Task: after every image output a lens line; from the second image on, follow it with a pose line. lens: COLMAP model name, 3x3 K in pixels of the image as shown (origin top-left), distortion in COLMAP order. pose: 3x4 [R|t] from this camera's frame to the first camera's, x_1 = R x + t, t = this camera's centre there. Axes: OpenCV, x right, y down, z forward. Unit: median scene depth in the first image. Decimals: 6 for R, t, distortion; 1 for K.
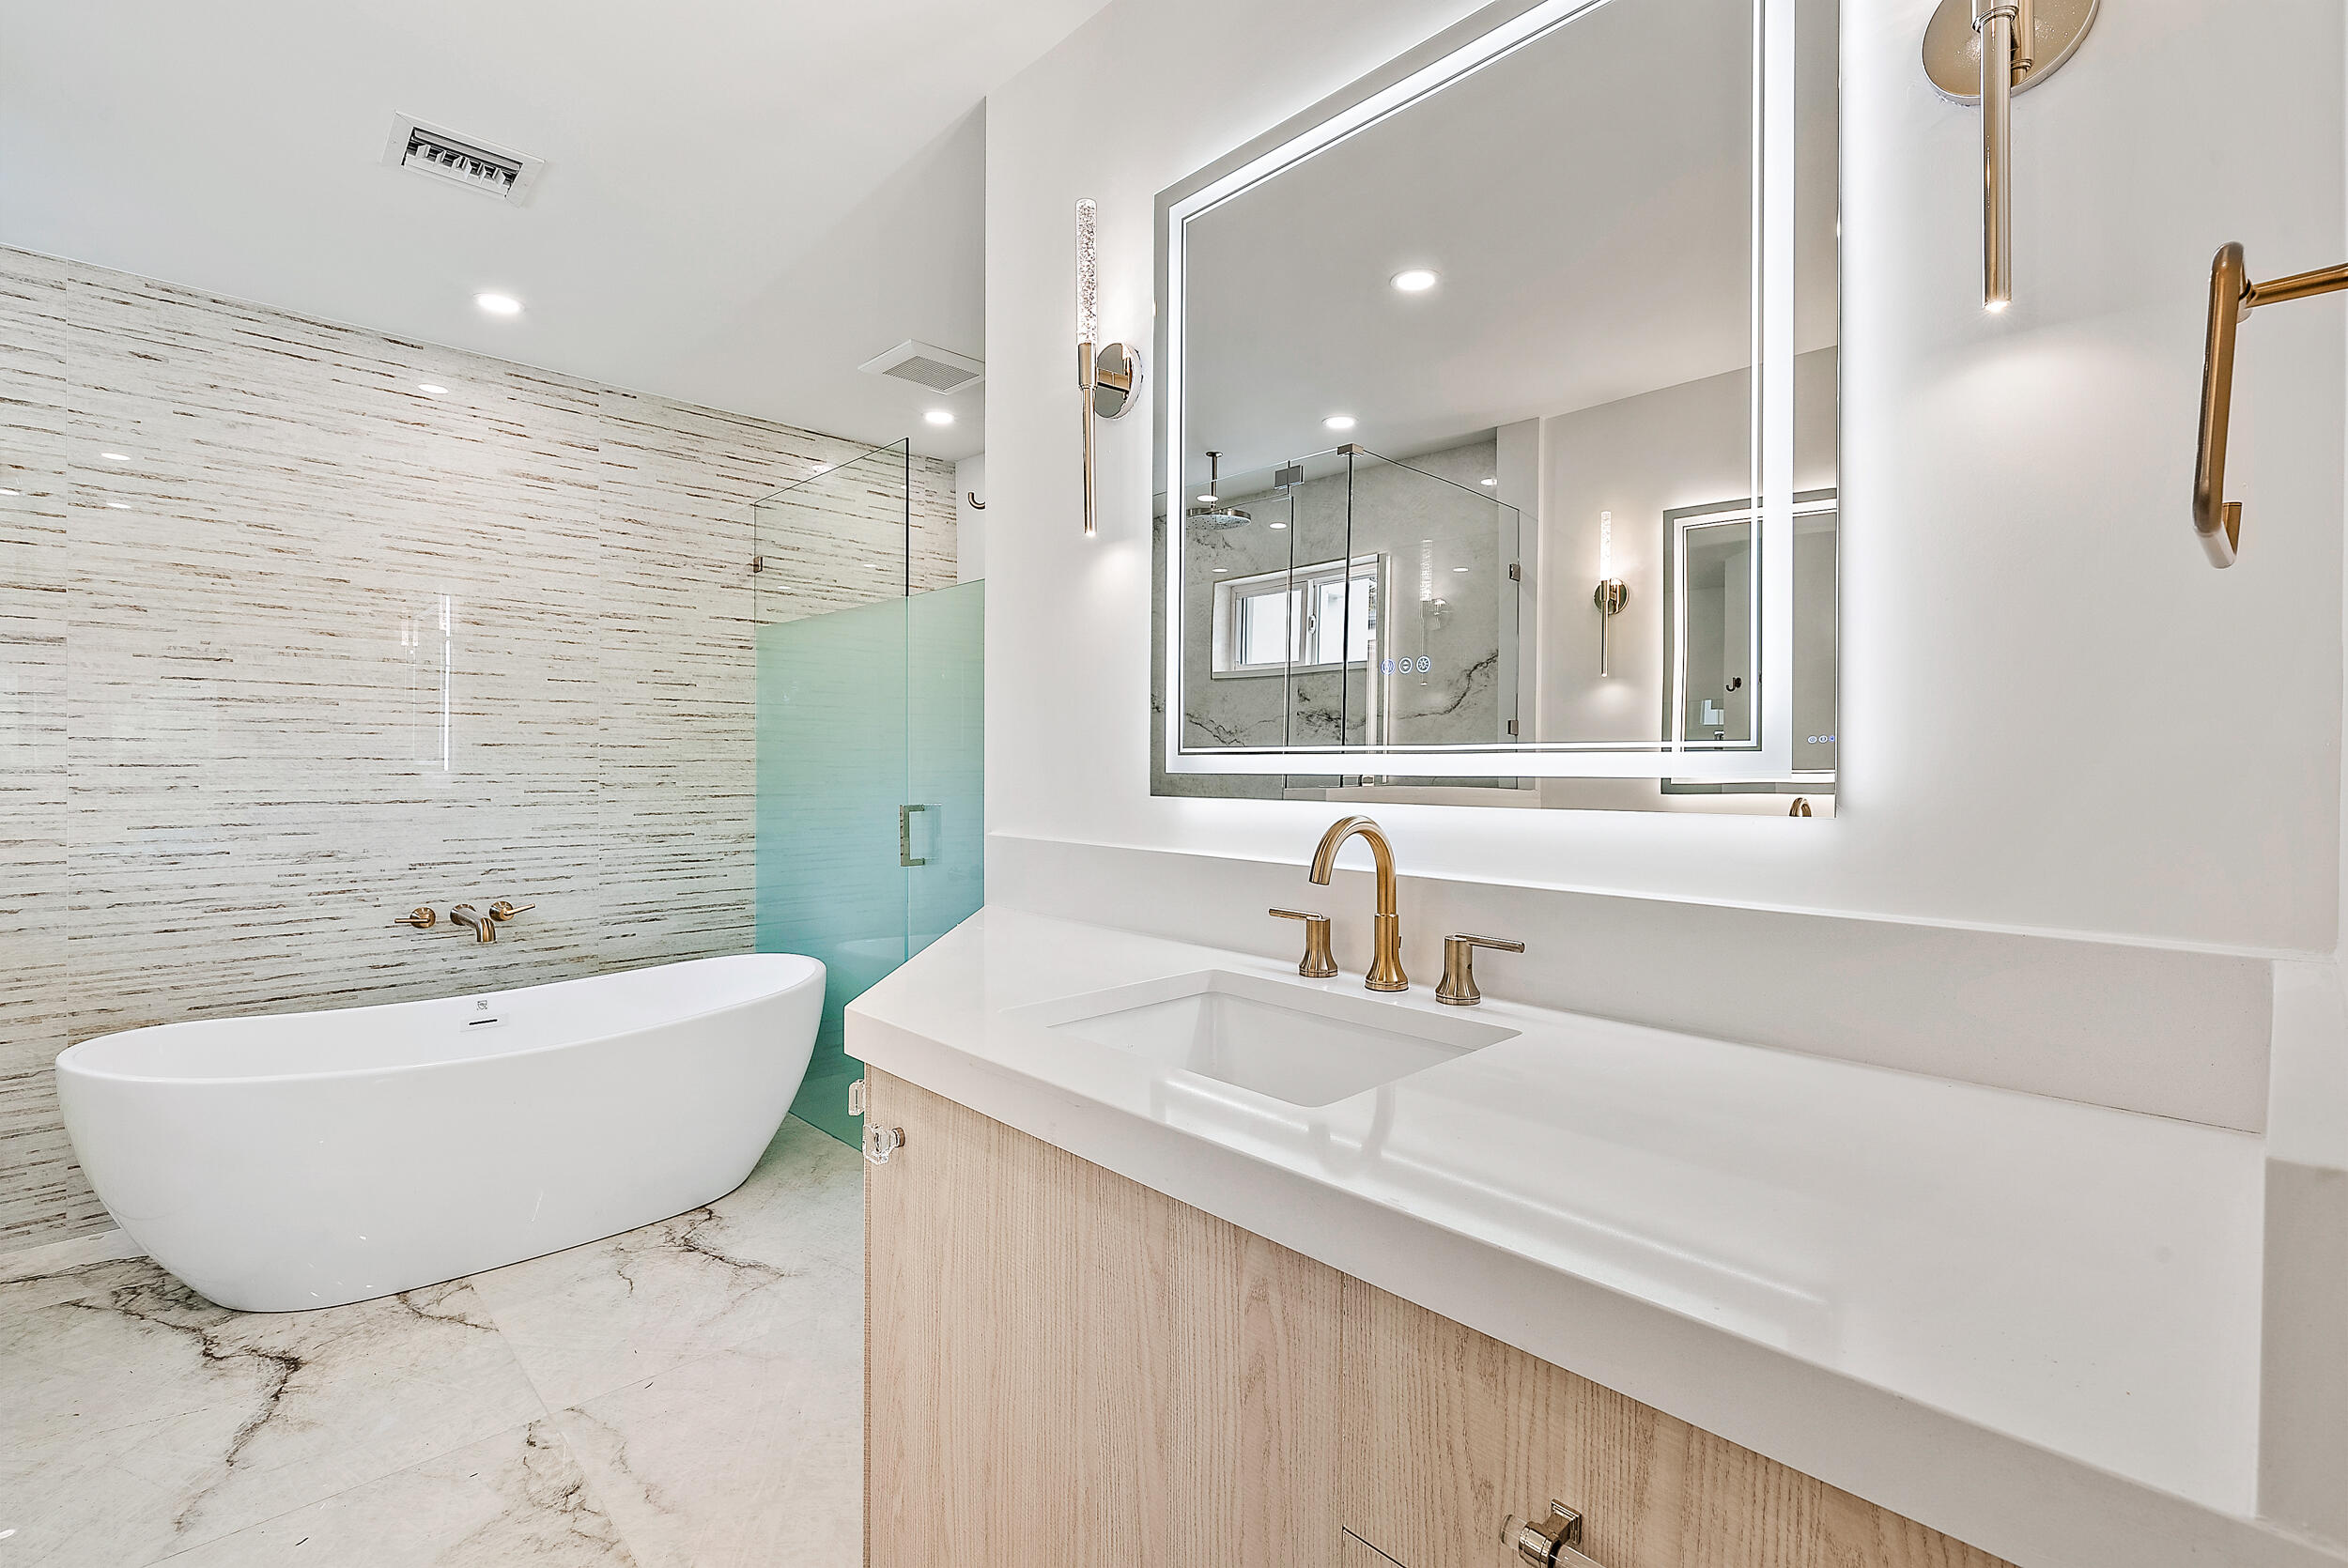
lens RADIAL K [[1063.0, 0, 1182.5], [0, 1063.0, 769.8], [0, 0, 1]] dist [0.003660, -0.000501]
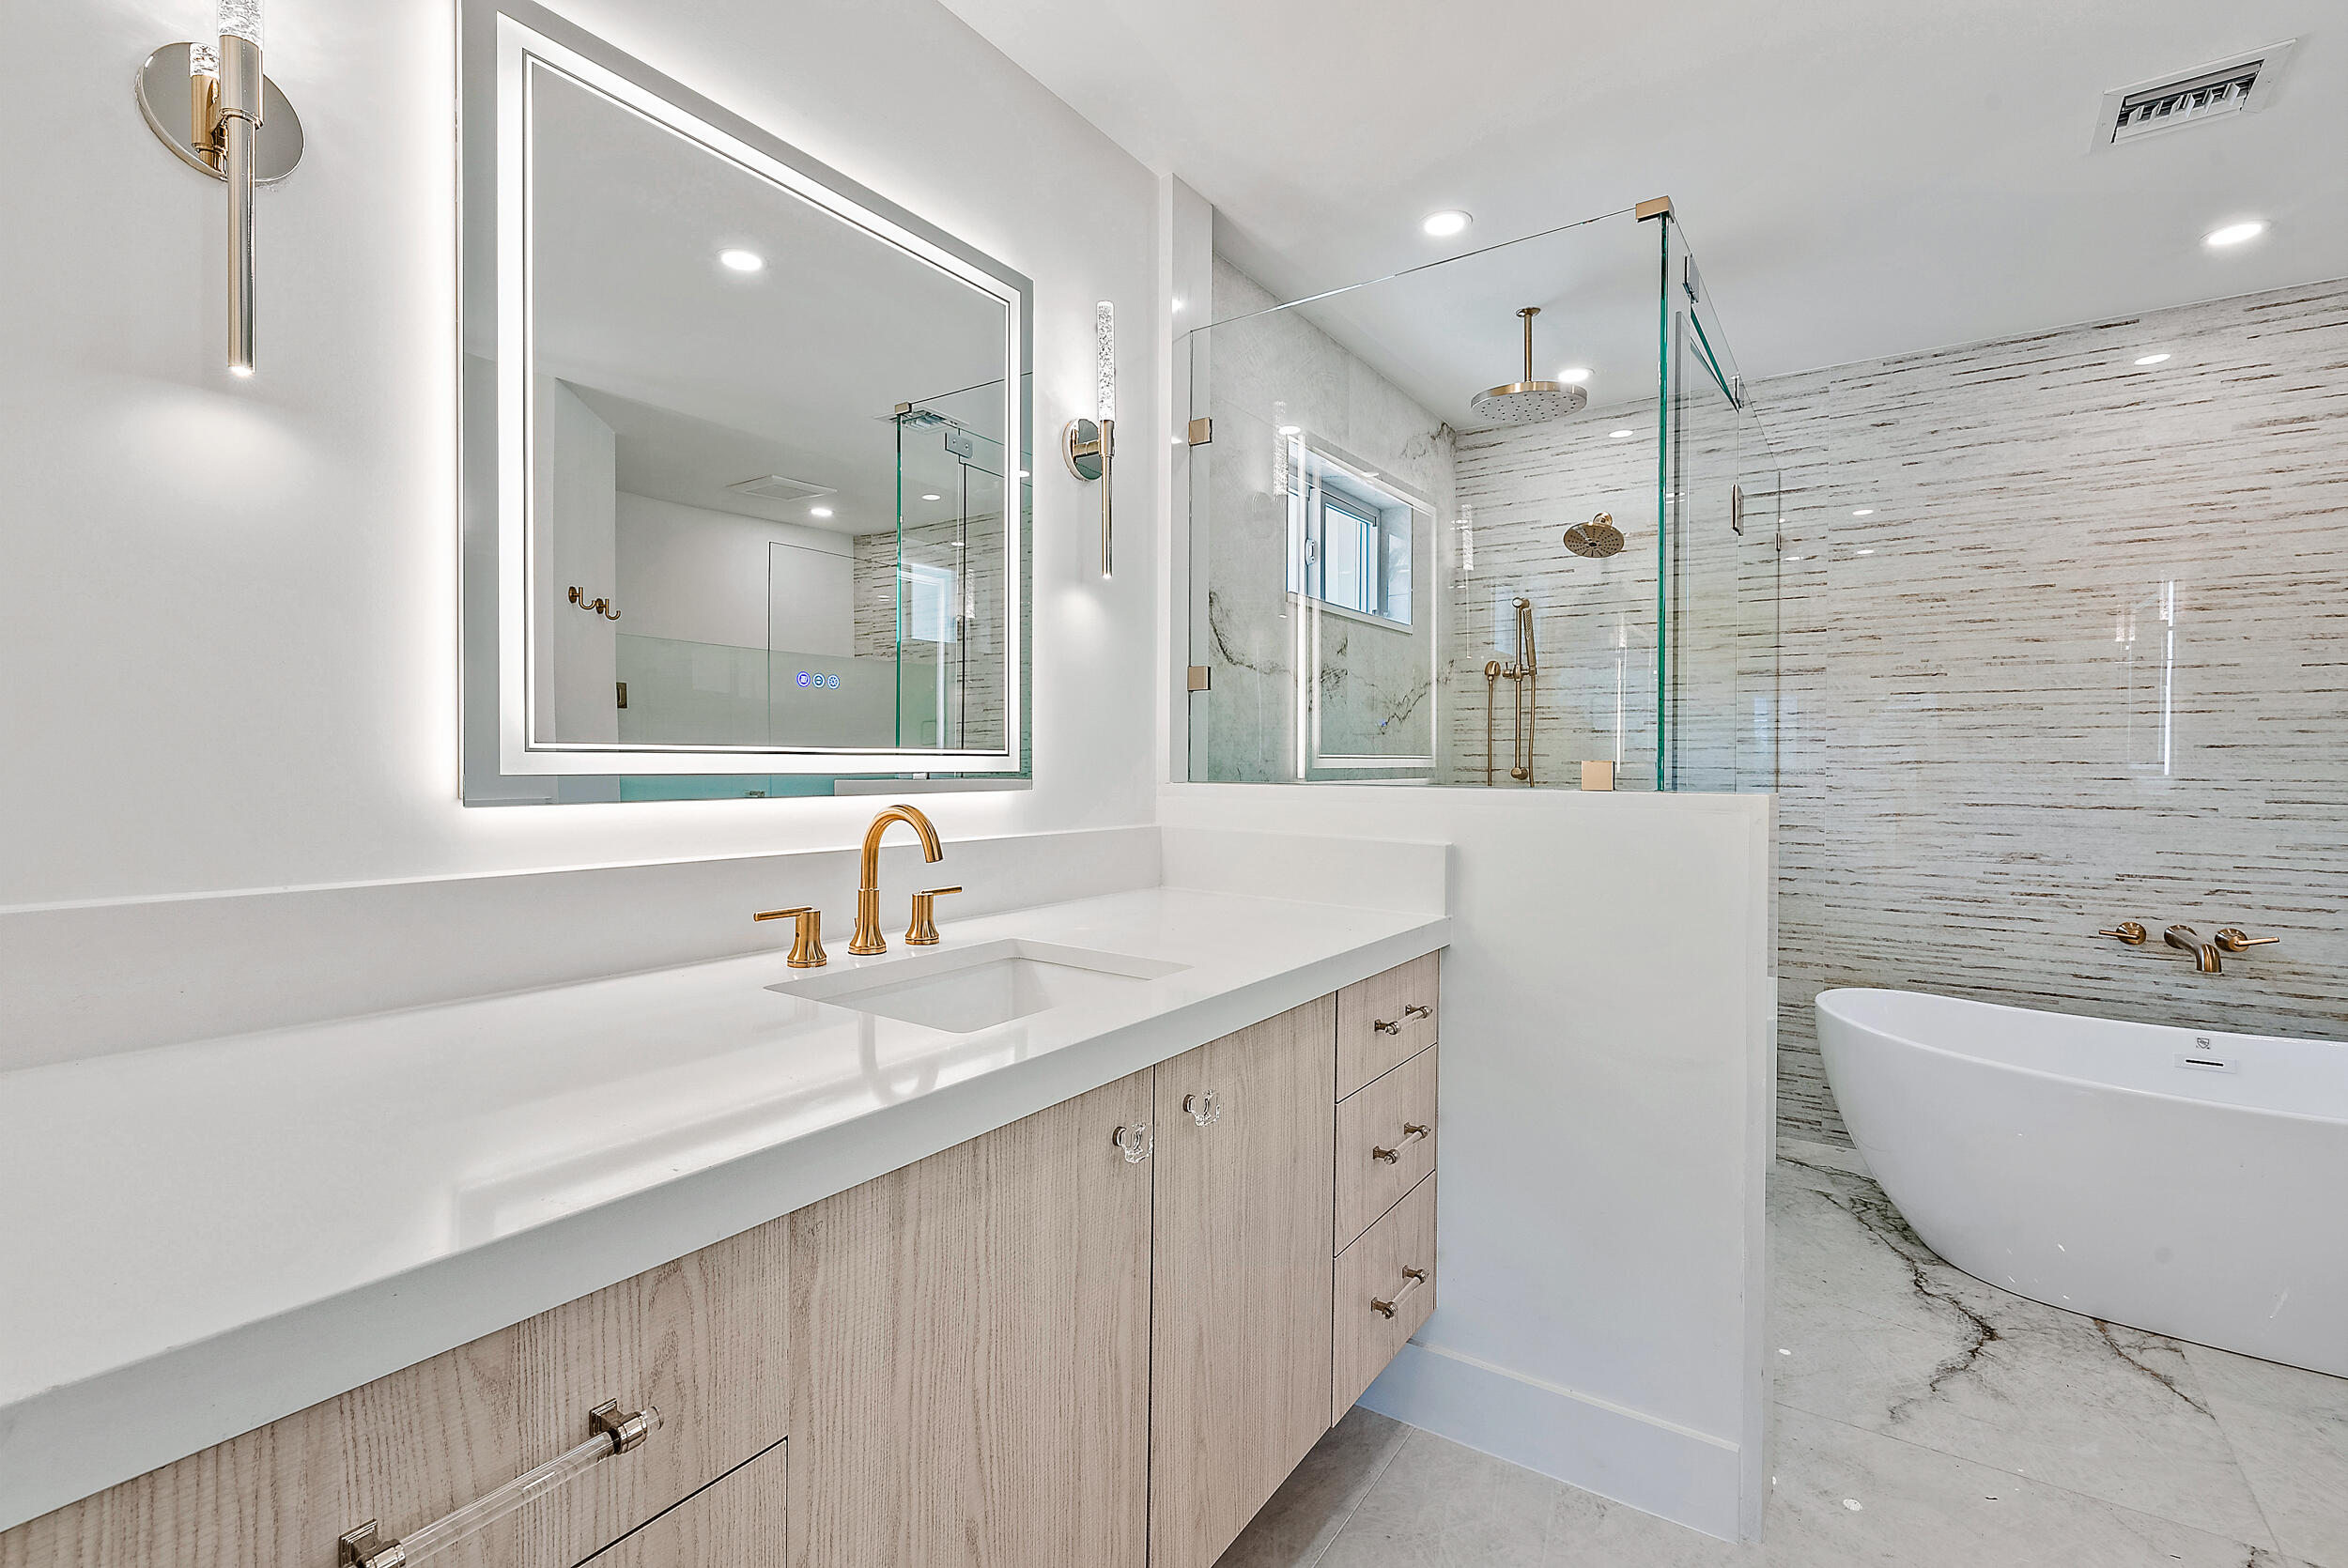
lens RADIAL K [[1063.0, 0, 1183.5], [0, 1063.0, 769.4], [0, 0, 1]] dist [0.003660, -0.000501]
pose [[0.213977, 0.004884, -0.976827, 0.020621], [-0.008613, 0.999958, 0.003113, -0.000217], [0.976801, 0.007748, 0.214010, -0.011021]]
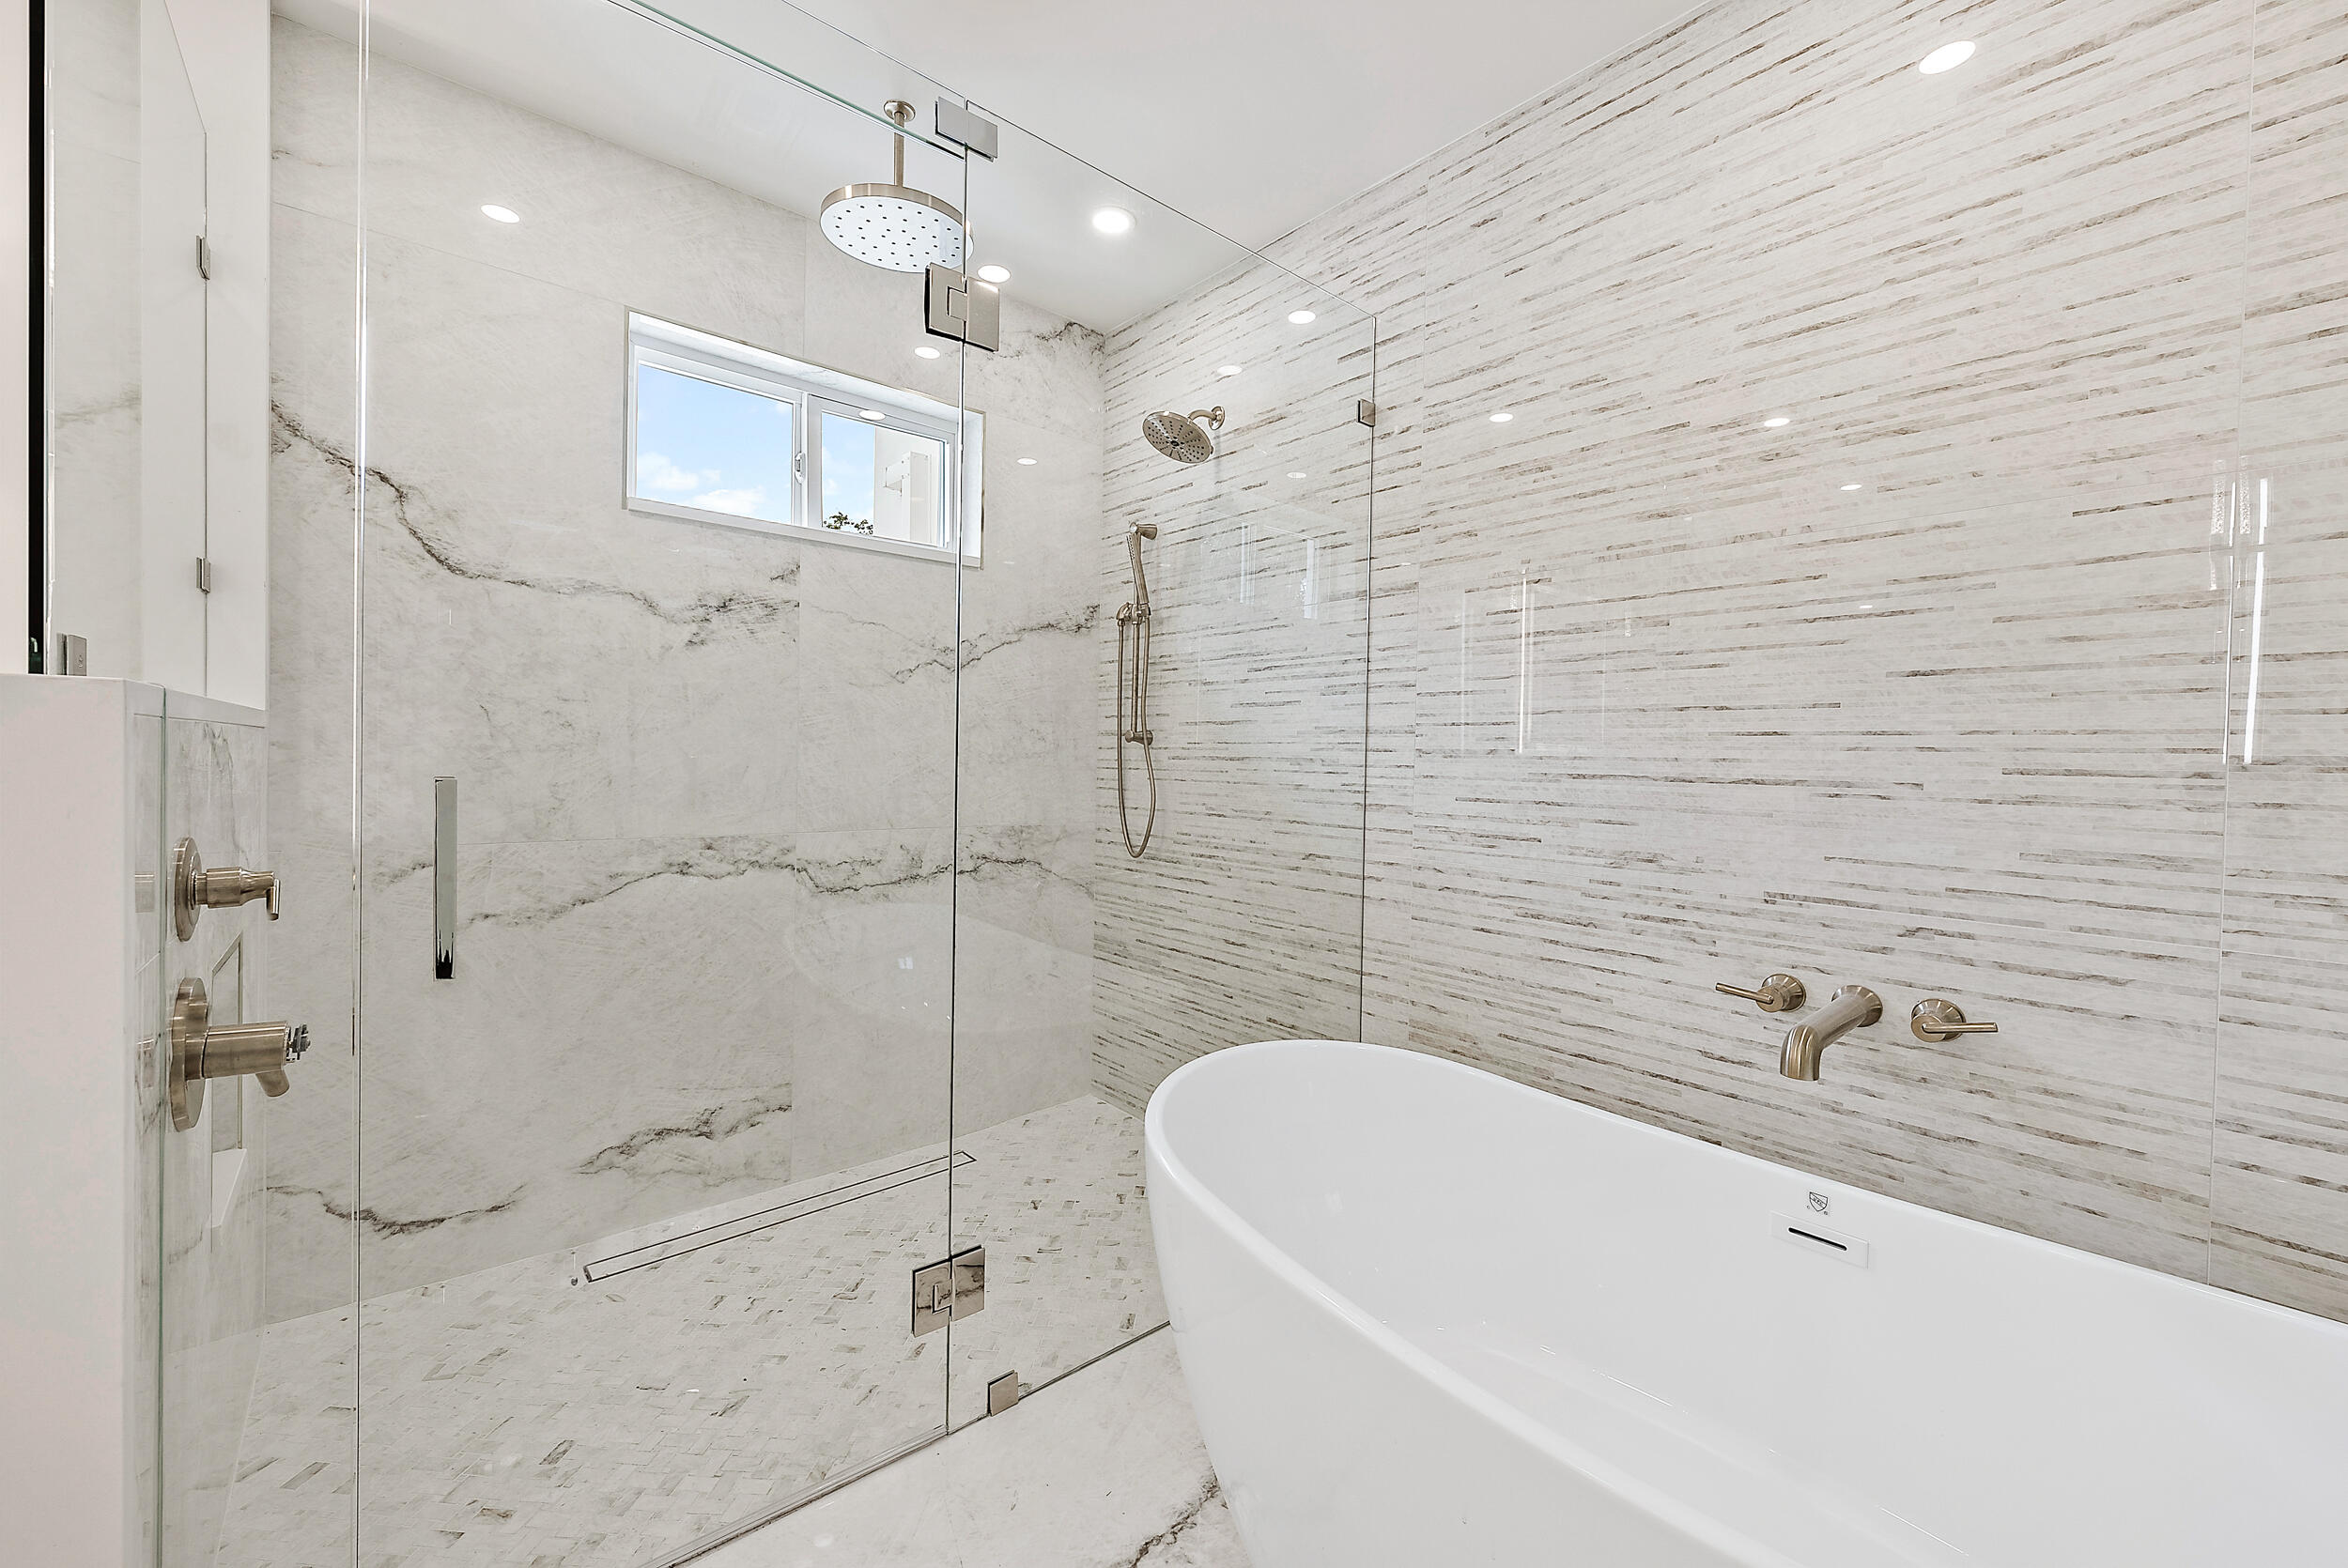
lens RADIAL K [[927.2, 0, 1173.4], [0, 927.2, 771.2], [0, 0, 1]] dist [-0.002073, 0.000078]
pose [[-0.052019, 0.008786, -0.998607, -0.231121], [-0.026248, 0.999604, 0.010162, 0.028991], [0.998301, 0.026740, -0.051768, 0.753703]]
